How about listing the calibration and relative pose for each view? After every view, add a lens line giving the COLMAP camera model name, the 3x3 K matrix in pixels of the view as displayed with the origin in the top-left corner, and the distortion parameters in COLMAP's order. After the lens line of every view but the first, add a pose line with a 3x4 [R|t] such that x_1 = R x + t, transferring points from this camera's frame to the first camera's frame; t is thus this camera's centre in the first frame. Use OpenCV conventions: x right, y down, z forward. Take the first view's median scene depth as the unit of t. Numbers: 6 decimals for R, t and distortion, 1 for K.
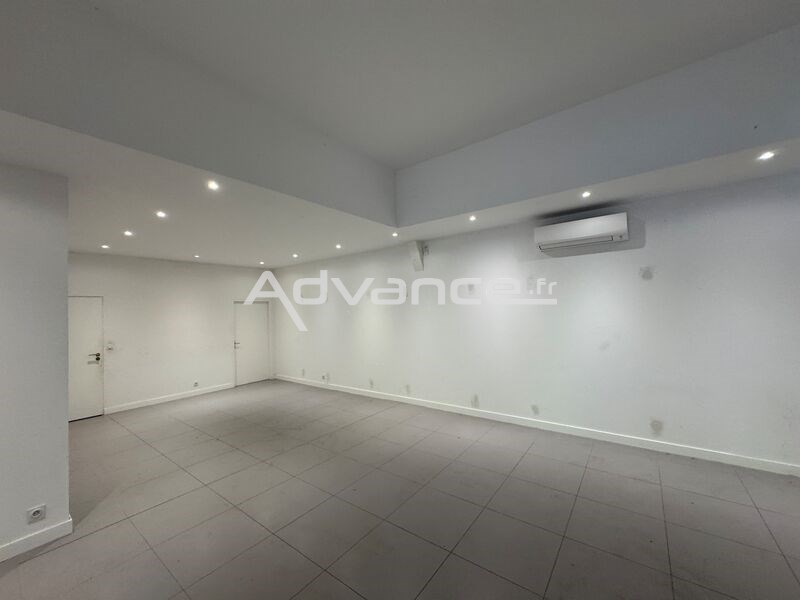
lens RADIAL K [[318.2, 0, 399.0], [0, 318.2, 301.6], [0, 0, 1]] dist [-0.000953, 0.000024]
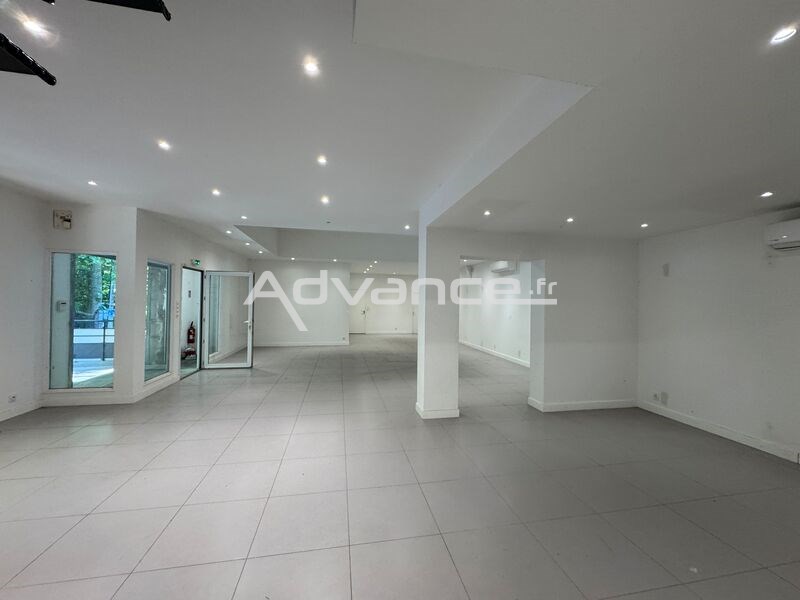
lens RADIAL K [[318.2, 0, 401.1], [0, 318.2, 297.9], [0, 0, 1]] dist [-0.000953, 0.000024]
pose [[0.747928, 0.035777, -0.662815, 1.042480], [-0.015720, 0.999221, 0.036197, -0.043945], [0.663594, -0.016654, 0.747907, -0.784991]]
